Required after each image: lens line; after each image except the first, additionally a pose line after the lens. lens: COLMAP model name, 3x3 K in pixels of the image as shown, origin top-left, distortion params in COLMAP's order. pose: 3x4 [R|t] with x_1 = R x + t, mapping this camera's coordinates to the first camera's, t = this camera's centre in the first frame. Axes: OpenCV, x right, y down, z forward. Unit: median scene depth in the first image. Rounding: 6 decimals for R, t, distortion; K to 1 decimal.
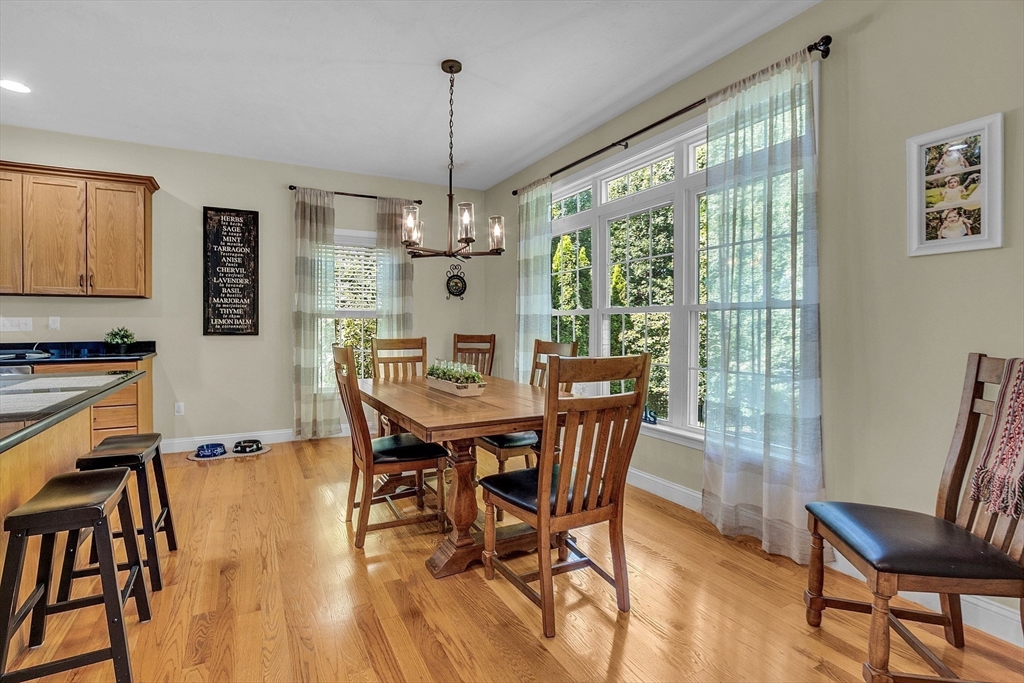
lens RADIAL K [[474.3, 0, 480.7], [0, 474.3, 326.9], [0, 0, 1]] dist [-0.002031, -0.000262]
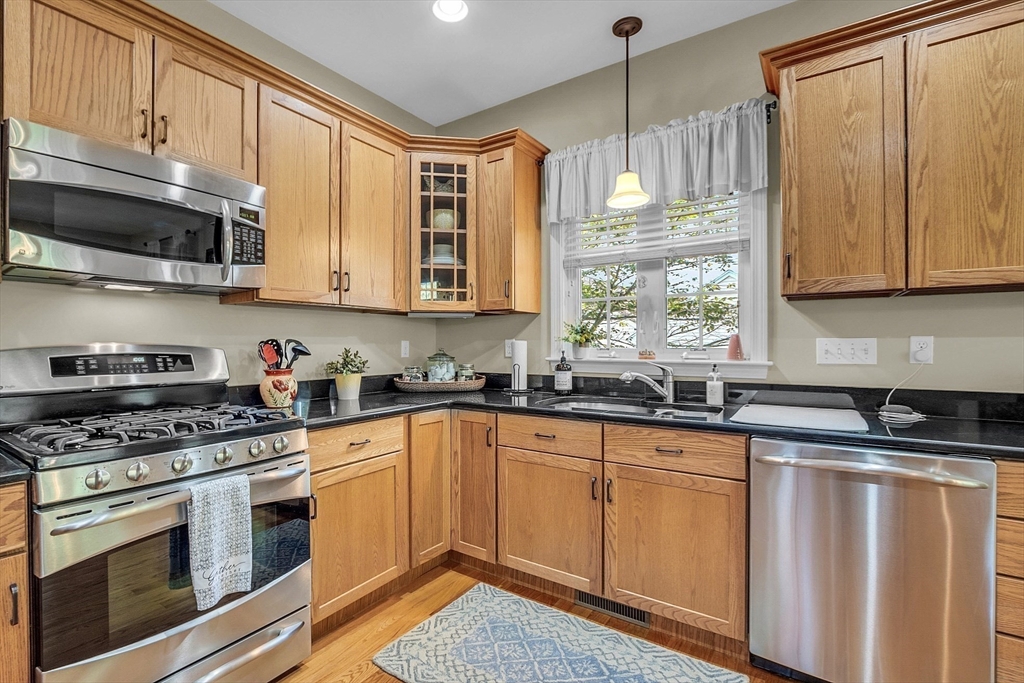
lens RADIAL K [[471.7, 0, 479.9], [0, 471.7, 343.9], [0, 0, 1]] dist [-0.028225, 0.000074]
pose [[0.478576, -0.001675, -0.878044, -0.623572], [-0.000882, 0.999997, -0.002388, -0.011072], [0.878046, 0.001917, 0.478573, 0.331434]]
